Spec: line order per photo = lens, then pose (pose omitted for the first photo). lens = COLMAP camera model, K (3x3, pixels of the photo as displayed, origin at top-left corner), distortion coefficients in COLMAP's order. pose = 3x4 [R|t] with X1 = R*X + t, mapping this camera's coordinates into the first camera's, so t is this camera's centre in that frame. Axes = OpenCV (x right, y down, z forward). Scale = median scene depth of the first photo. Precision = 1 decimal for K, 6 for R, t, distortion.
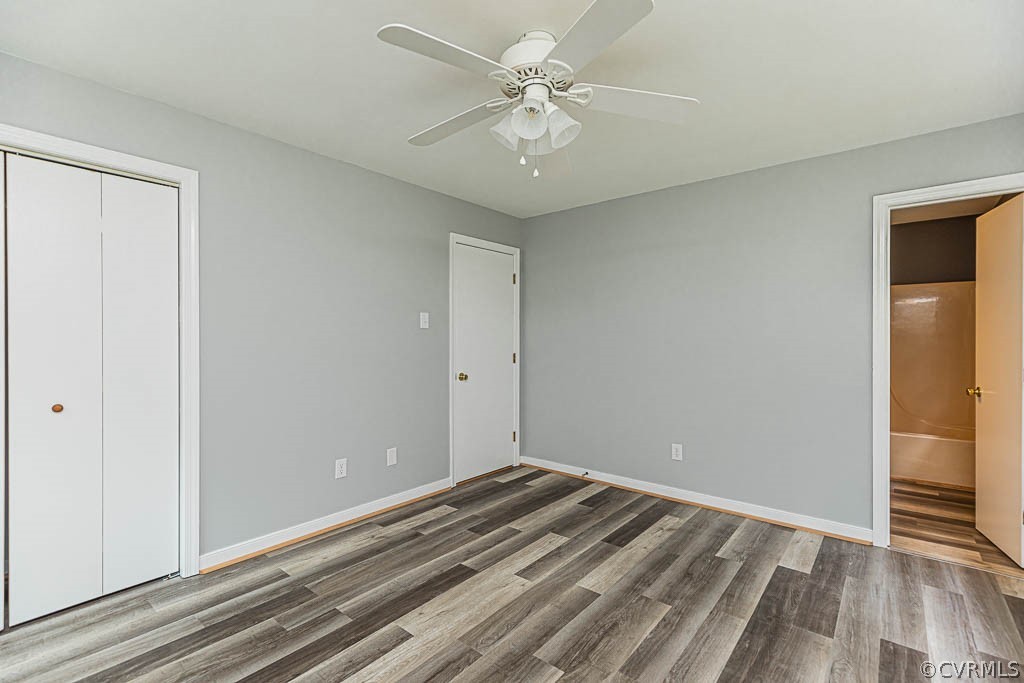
lens RADIAL K [[460.2, 0, 512.4], [0, 460.2, 335.7], [0, 0, 1]] dist [0.008731, -0.001852]
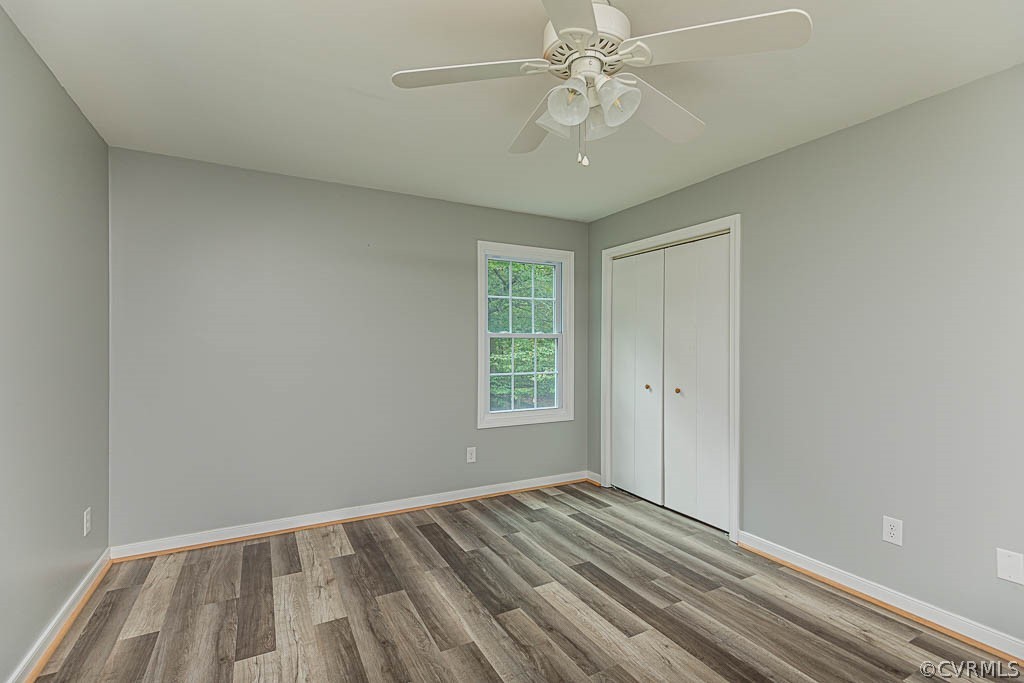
lens RADIAL K [[460.2, 0, 509.7], [0, 460.2, 339.1], [0, 0, 1]] dist [0.008731, -0.001852]
pose [[-0.372707, -0.015183, -0.927825, 0.740128], [-0.000345, 0.999868, -0.016224, -0.001956], [0.927949, -0.005727, -0.372663, 0.985522]]
